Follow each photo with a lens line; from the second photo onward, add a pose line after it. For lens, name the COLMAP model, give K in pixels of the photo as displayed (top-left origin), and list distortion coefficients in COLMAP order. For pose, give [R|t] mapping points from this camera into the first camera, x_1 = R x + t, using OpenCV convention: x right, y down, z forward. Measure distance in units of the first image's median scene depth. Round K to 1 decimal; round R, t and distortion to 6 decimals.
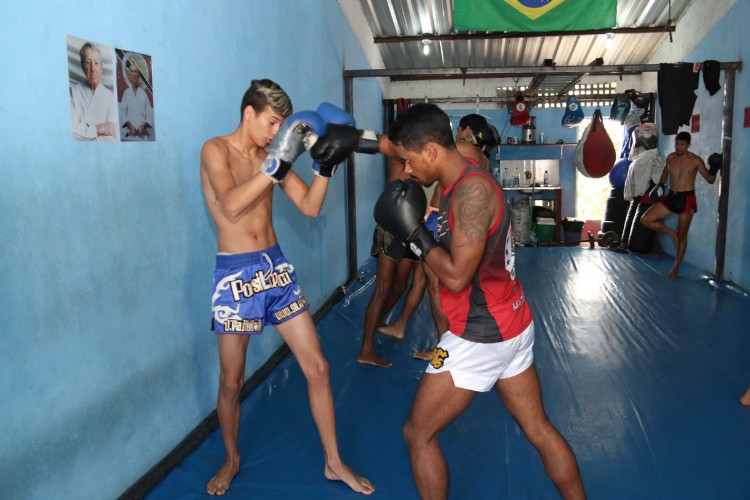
lens RADIAL K [[653.2, 0, 363.3], [0, 653.2, 272.5], [0, 0, 1]] dist [-0.163248, 0.116491]
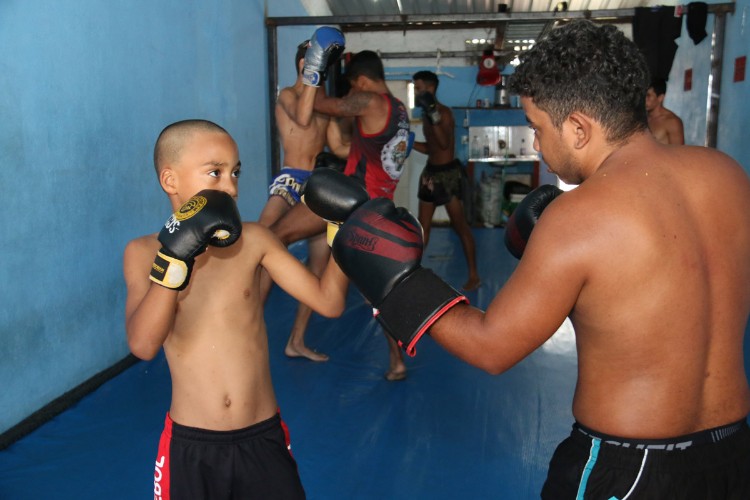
lens RADIAL K [[799.1, 0, 378.6], [0, 799.1, 260.3], [0, 0, 1]] dist [-0.003183, 0.000000]
pose [[0.999595, 0.005716, 0.027871, 0.072958], [-0.005298, 0.999873, -0.015053, 0.019696], [-0.027954, 0.014899, 0.999498, -0.048515]]
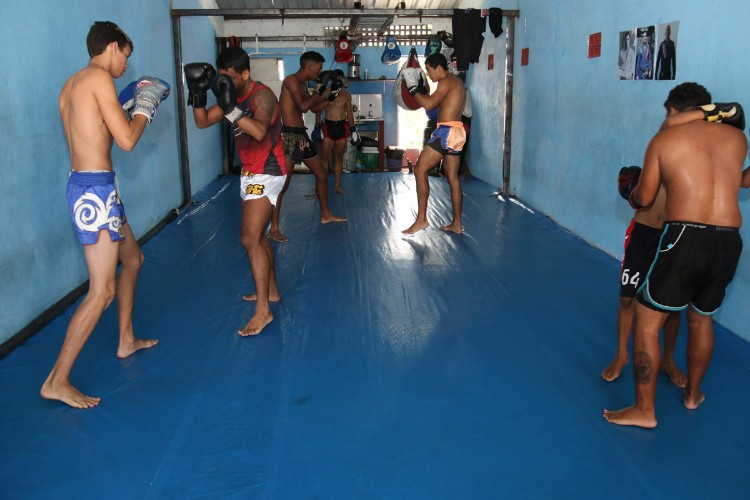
lens RADIAL K [[653.2, 0, 390.8], [0, 653.2, 269.7], [0, 0, 1]] dist [-0.163248, 0.116491]
pose [[0.968461, -0.049441, 0.244211, 0.037887], [0.028490, 0.995661, 0.088591, 0.028568], [-0.247531, -0.078840, 0.965667, -0.107371]]
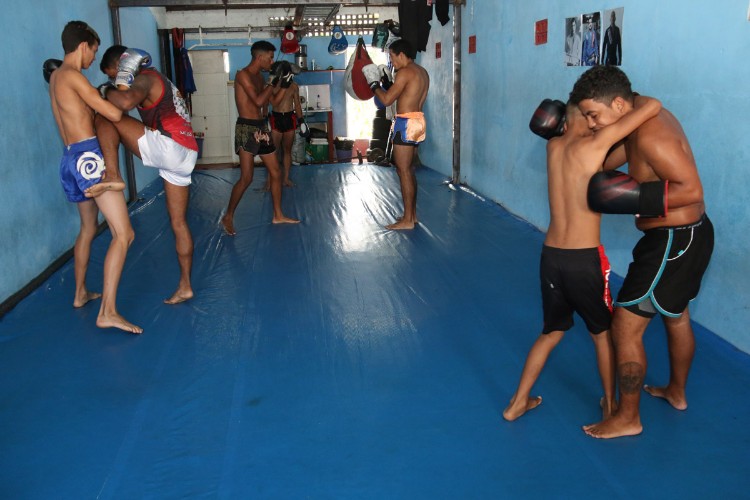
lens RADIAL K [[653.2, 0, 393.2], [0, 653.2, 270.0], [0, 0, 1]] dist [-0.163248, 0.116491]
pose [[0.945524, -0.084000, 0.314530, 0.040367], [0.052884, 0.992937, 0.106201, 0.028355], [-0.321229, -0.083782, 0.943288, -0.102073]]
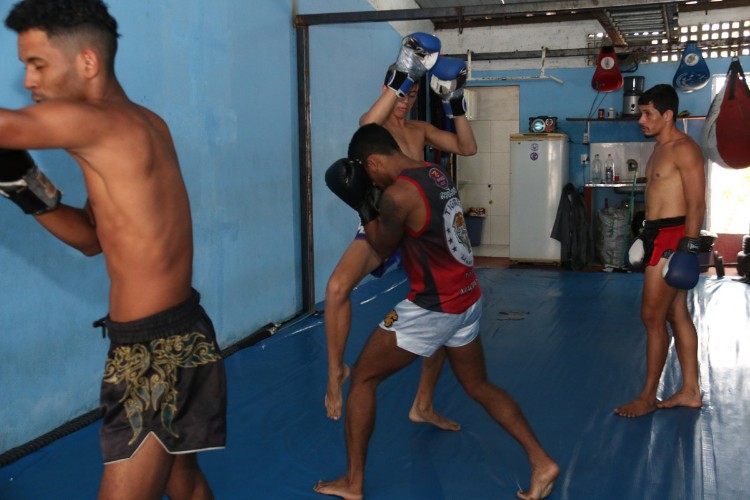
lens RADIAL K [[901.2, 0, 415.8], [0, 901.2, 246.0], [0, 0, 1]] dist [0.155761, 0.000000]
pose [[0.986880, 0.028735, -0.158875, 0.209250], [-0.036846, 0.998151, -0.048347, -0.015826], [0.157192, 0.053566, 0.986114, 0.046259]]
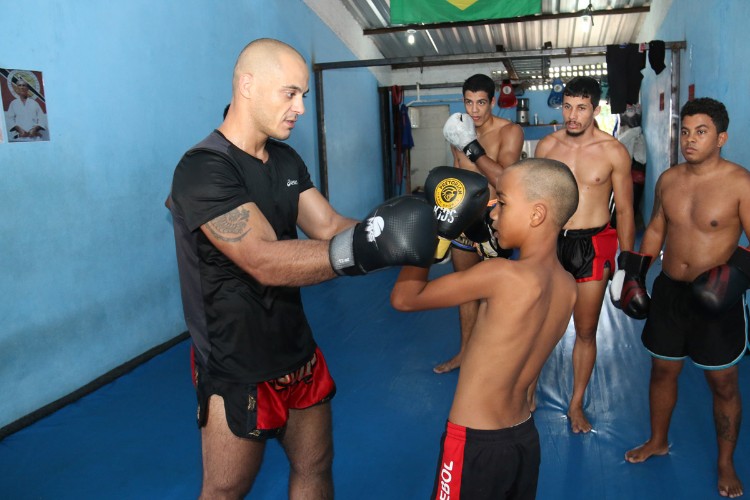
lens RADIAL K [[653.2, 0, 396.3], [0, 653.2, 260.4], [0, 0, 1]] dist [-0.163248, 0.116491]
pose [[0.995940, -0.004874, -0.089884, 0.162912], [0.005632, 0.999951, 0.008182, 0.007522], [0.089840, -0.008655, 0.995919, -0.054146]]
